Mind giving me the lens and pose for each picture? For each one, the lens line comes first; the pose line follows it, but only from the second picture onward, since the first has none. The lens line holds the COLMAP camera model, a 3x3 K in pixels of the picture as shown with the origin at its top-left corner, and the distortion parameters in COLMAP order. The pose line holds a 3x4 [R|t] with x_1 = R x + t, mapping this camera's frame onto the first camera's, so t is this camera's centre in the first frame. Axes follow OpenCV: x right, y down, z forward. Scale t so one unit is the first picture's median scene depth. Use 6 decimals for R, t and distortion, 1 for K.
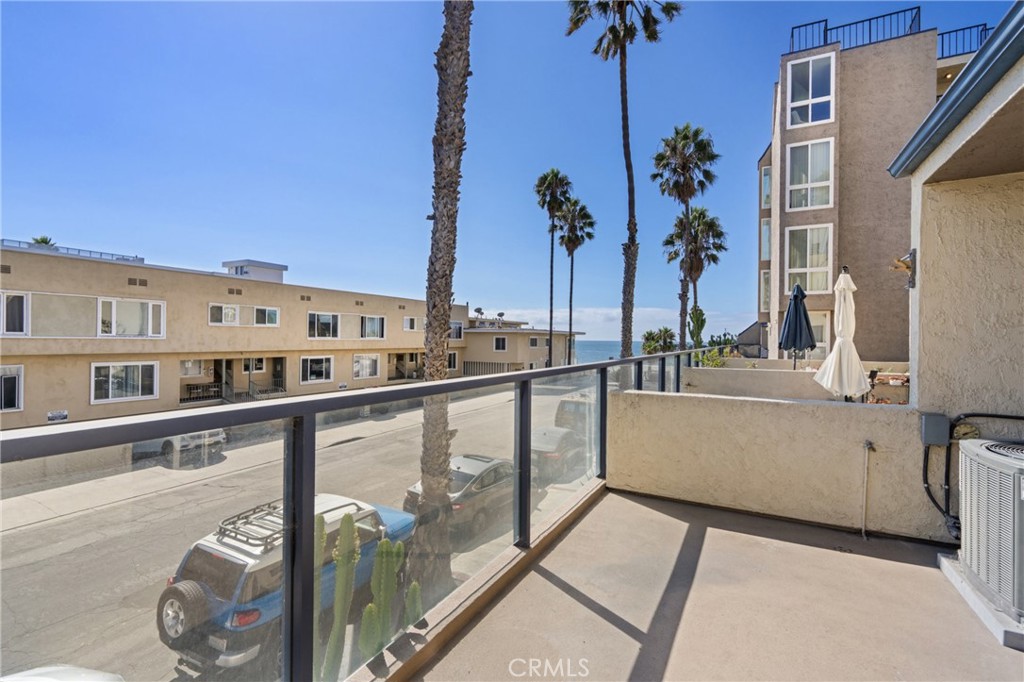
lens RADIAL K [[466.5, 0, 513.7], [0, 466.5, 336.8], [0, 0, 1]] dist [0.004425, 0.000175]
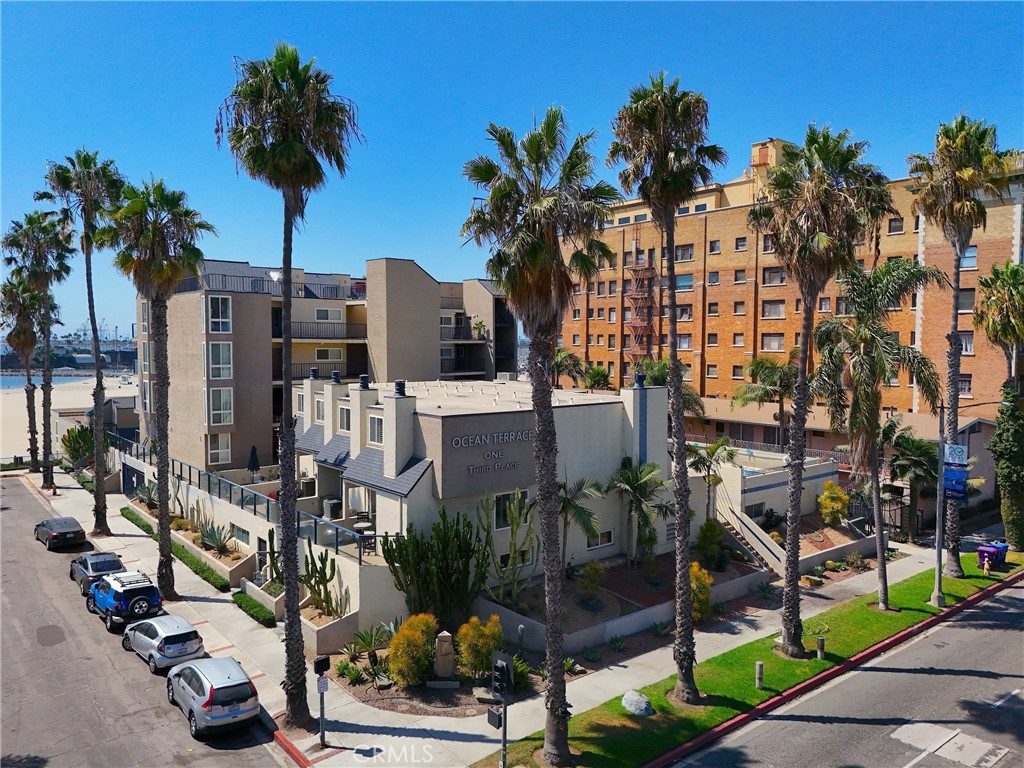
lens RADIAL K [[755.0, 0, 513.3], [0, 755.0, 383.2], [0, 0, 1]] dist [0.043740, -0.027745]
pose [[0.397391, -0.064058, 0.915411, -1.598146], [0.009448, 0.997793, 0.065722, -0.436506], [-0.917601, -0.017469, 0.397120, -1.191669]]
